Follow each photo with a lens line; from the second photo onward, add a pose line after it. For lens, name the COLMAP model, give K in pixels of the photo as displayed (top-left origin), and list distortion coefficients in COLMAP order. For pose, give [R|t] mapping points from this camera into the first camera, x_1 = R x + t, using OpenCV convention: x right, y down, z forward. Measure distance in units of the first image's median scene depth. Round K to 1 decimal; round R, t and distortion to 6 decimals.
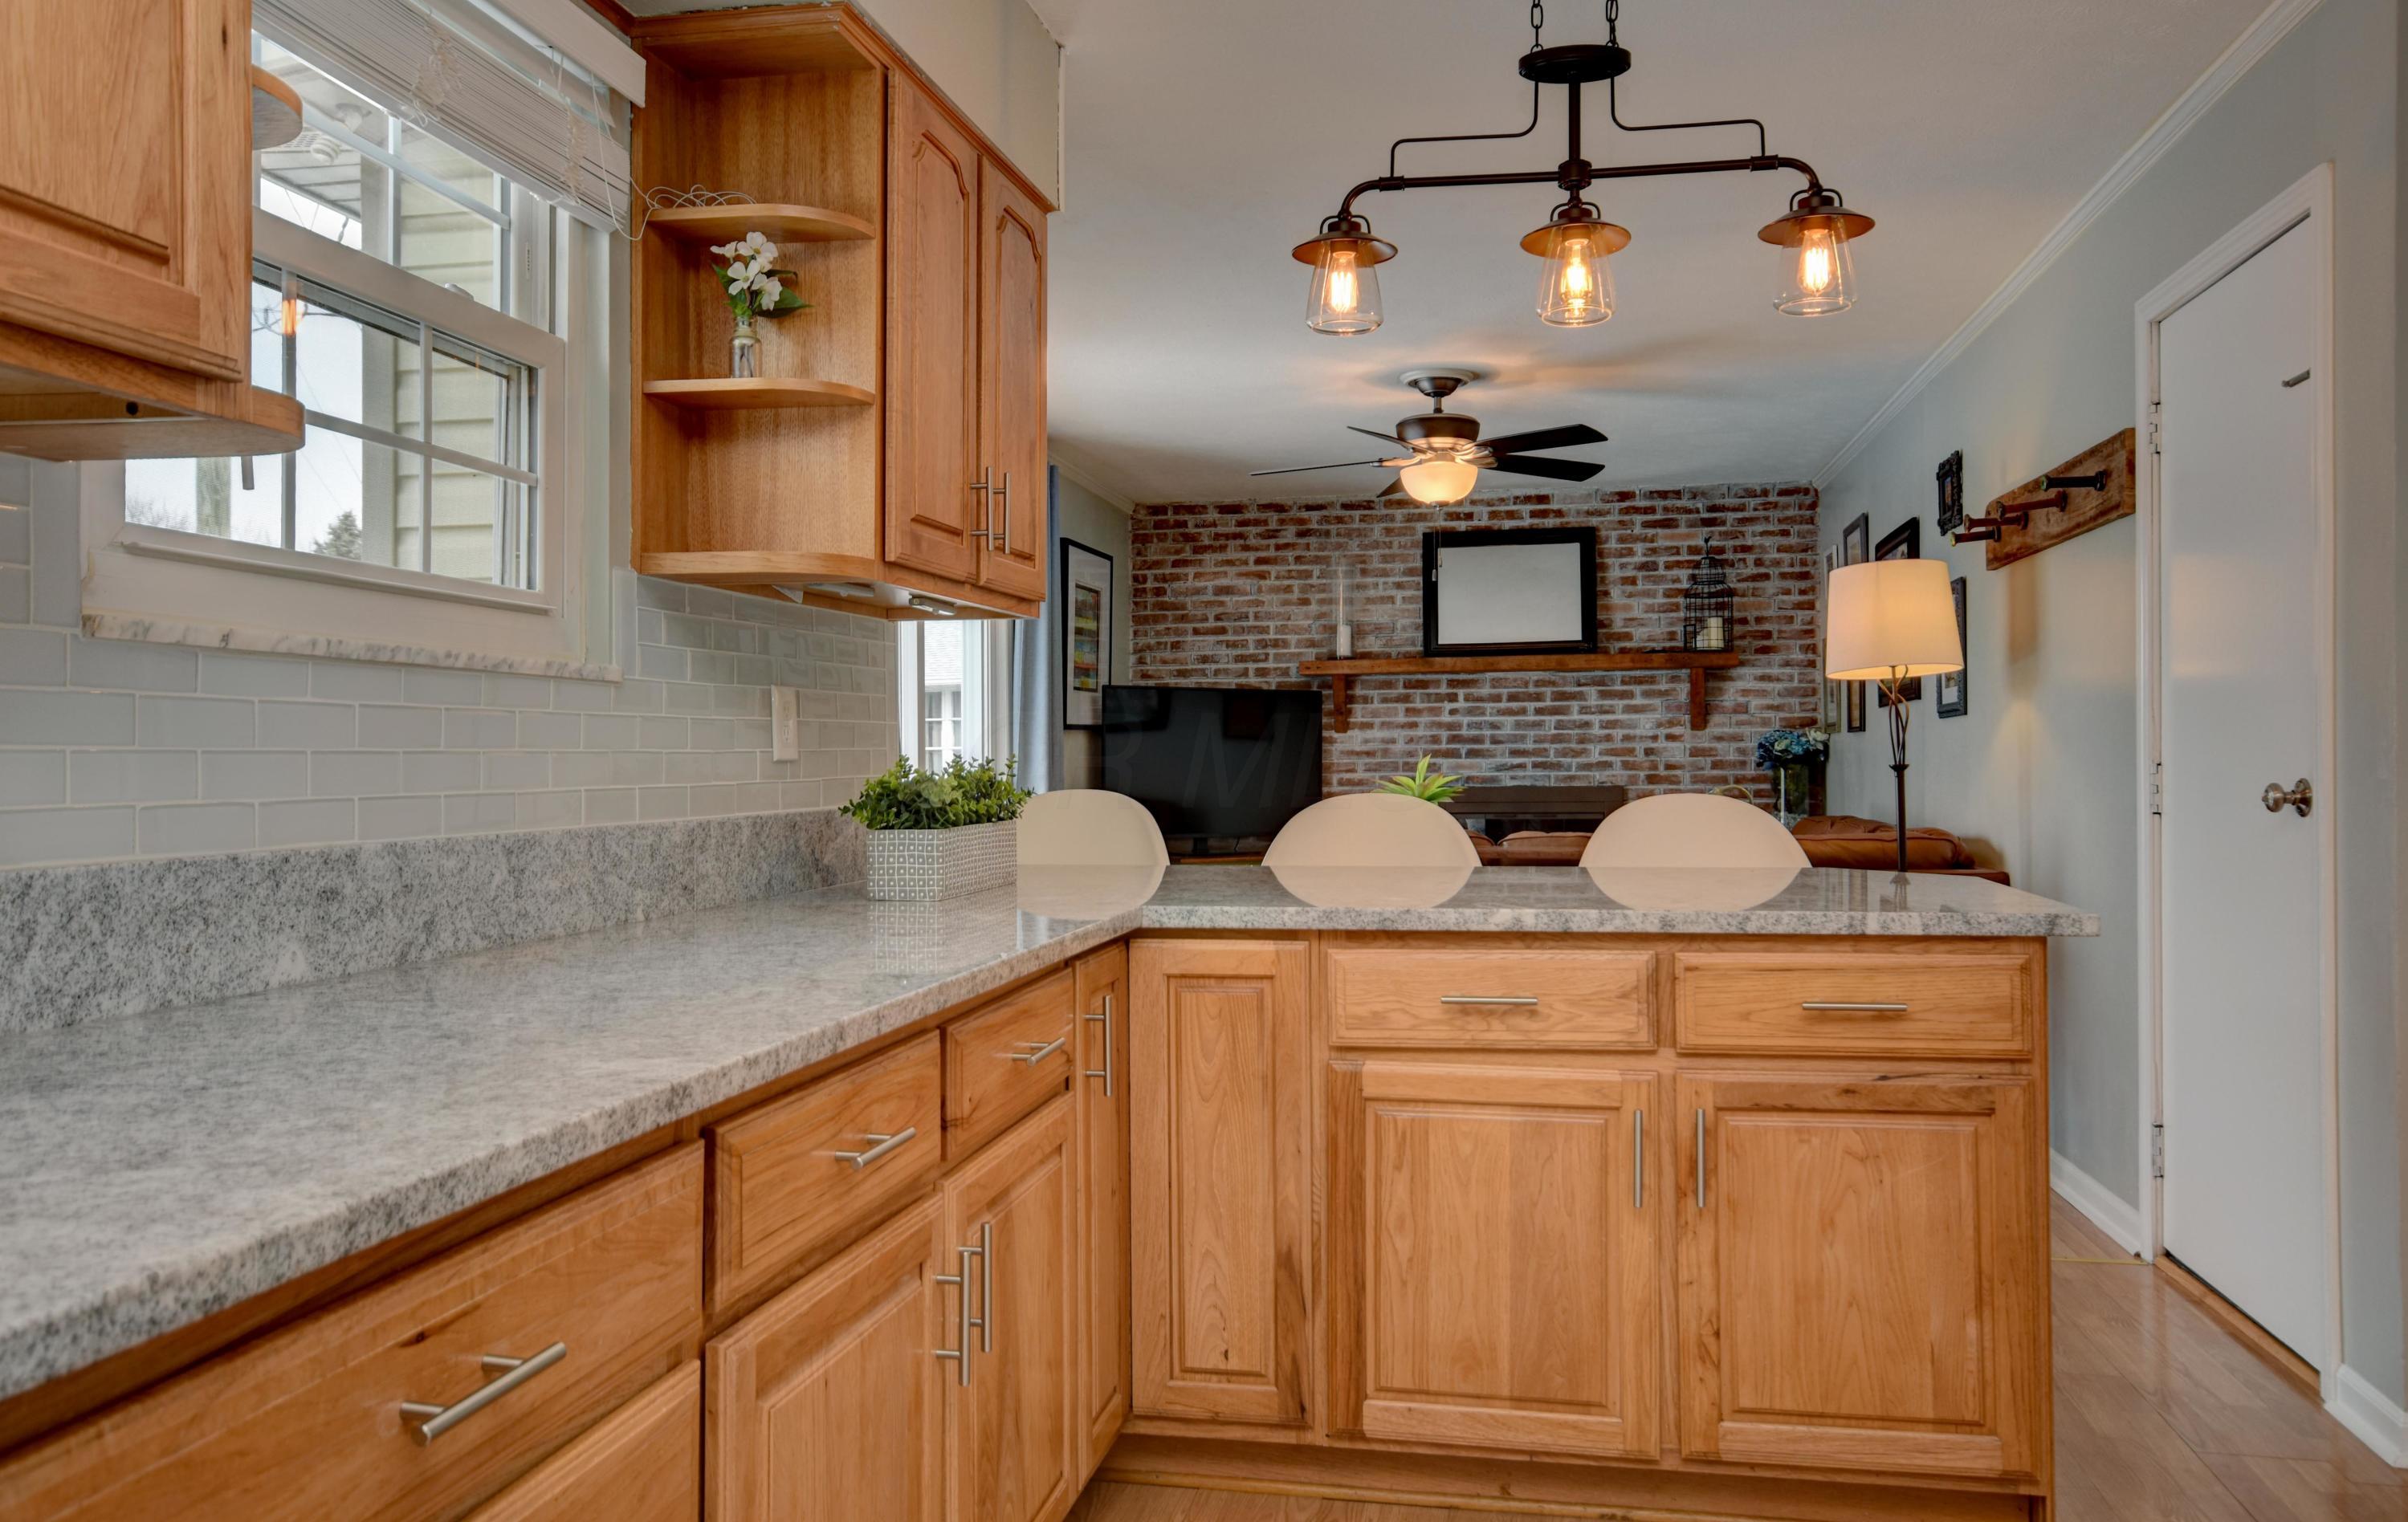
lens RADIAL K [[1833.6, 0, 1221.6], [0, 1833.6, 742.1], [0, 0, 1]] dist [0.012840, 0.015869]
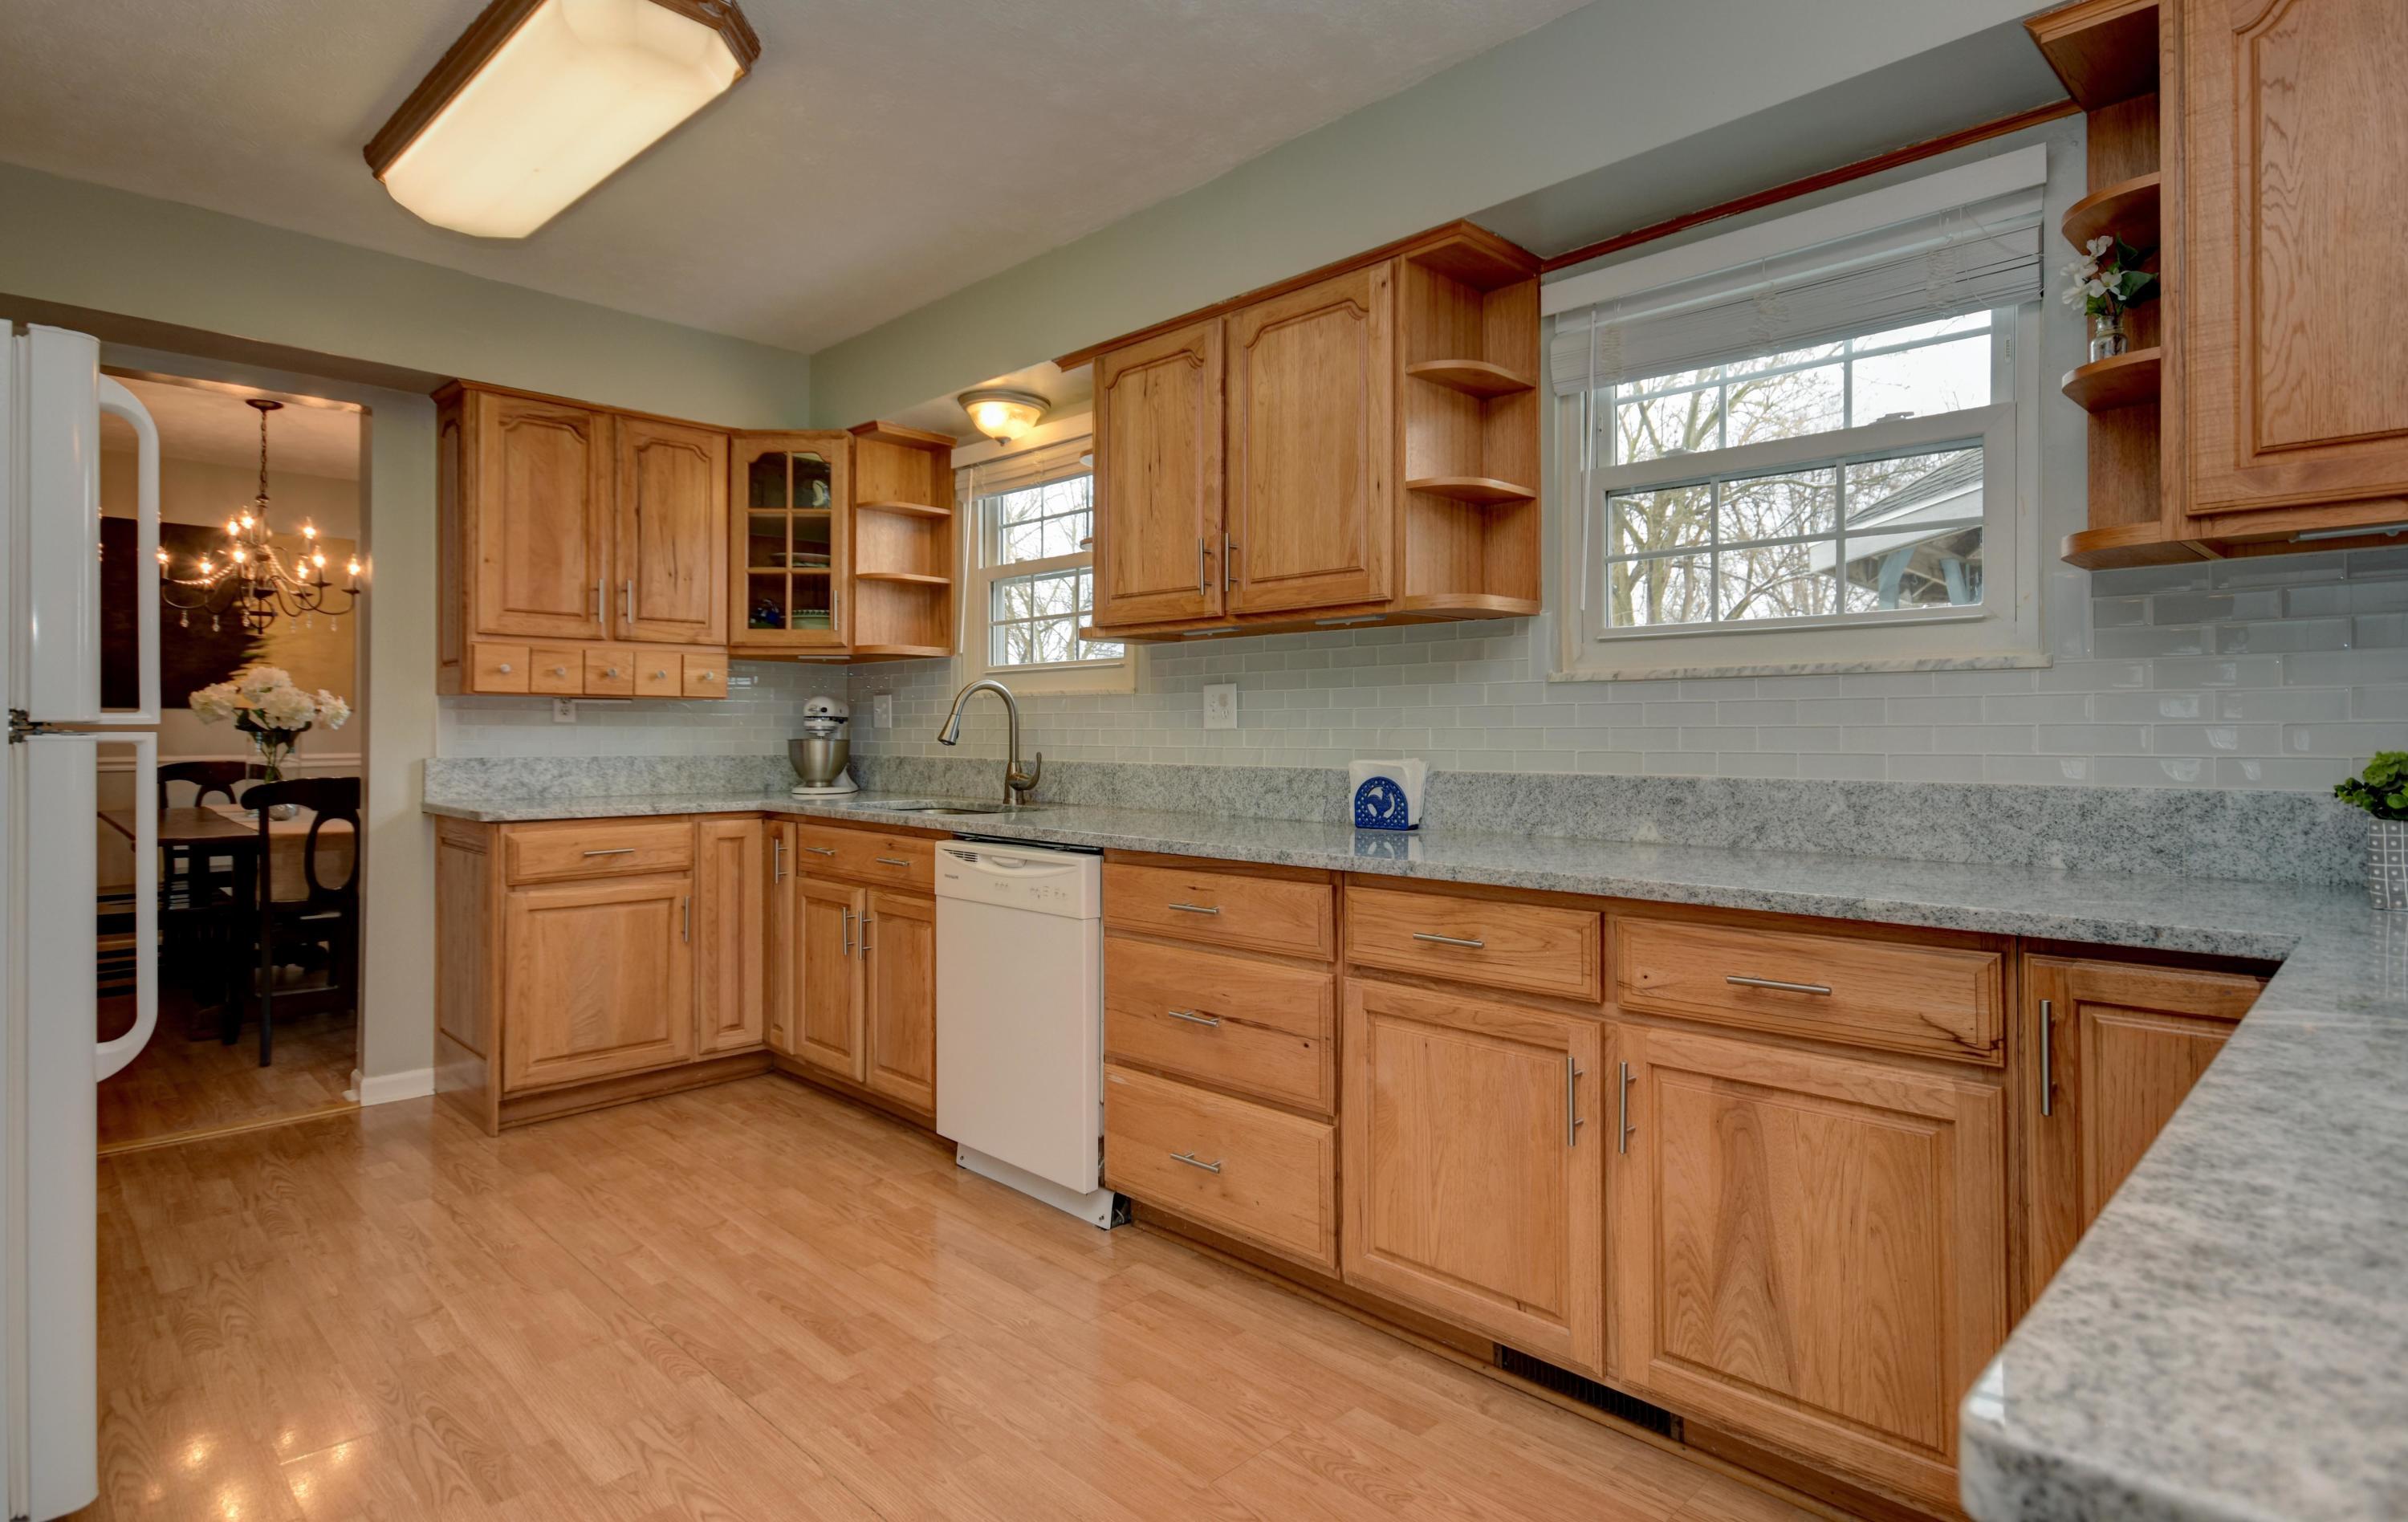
lens RADIAL K [[1233.8, 0, 1183.8], [0, 1233.8, 719.0], [0, 0, 1]] dist [0.012766, 0.000523]
pose [[-0.580921, -0.008956, -0.813911, 0.392059], [0.007699, 0.999834, -0.016498, 0.006232], [0.813924, -0.015850, -0.580755, 0.598124]]
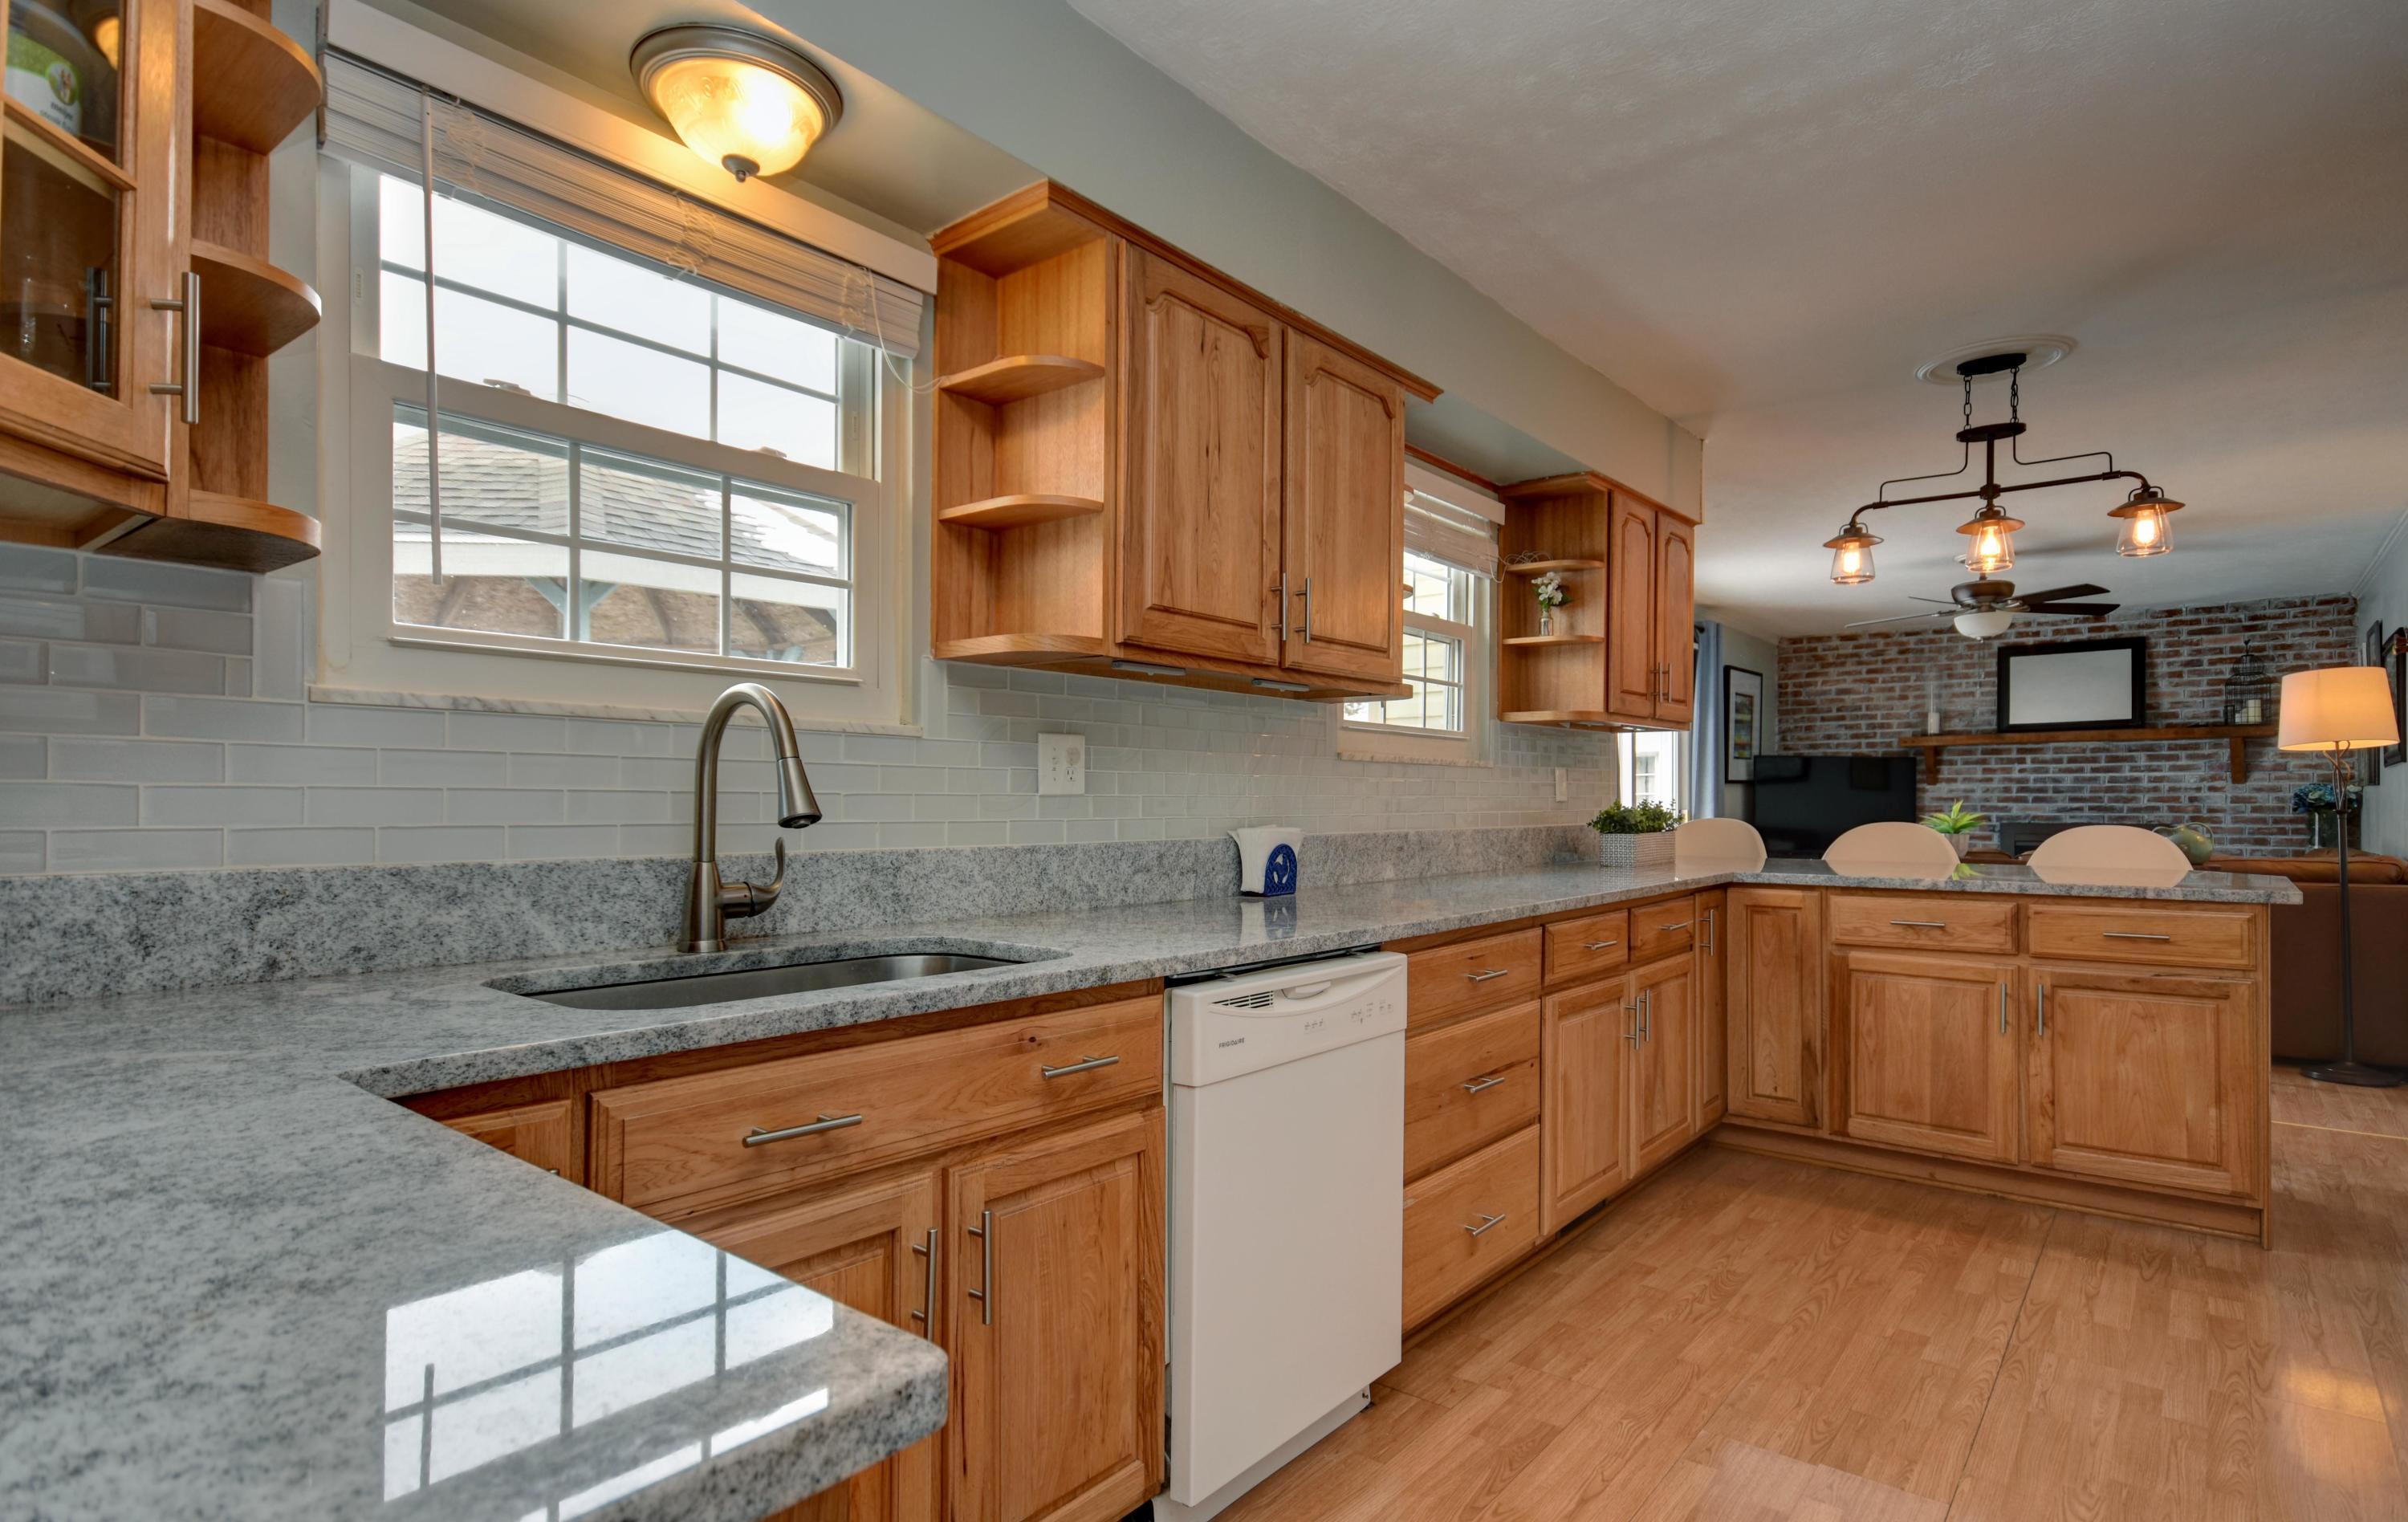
lens RADIAL K [[1233.8, 0, 1222.2], [0, 1233.8, 795.3], [0, 0, 1]] dist [0.012766, 0.000523]
pose [[0.882299, 0.005002, -0.470662, 0.070102], [-0.002328, 0.999978, 0.006264, -0.004087], [0.470683, -0.004431, 0.882291, -0.346722]]
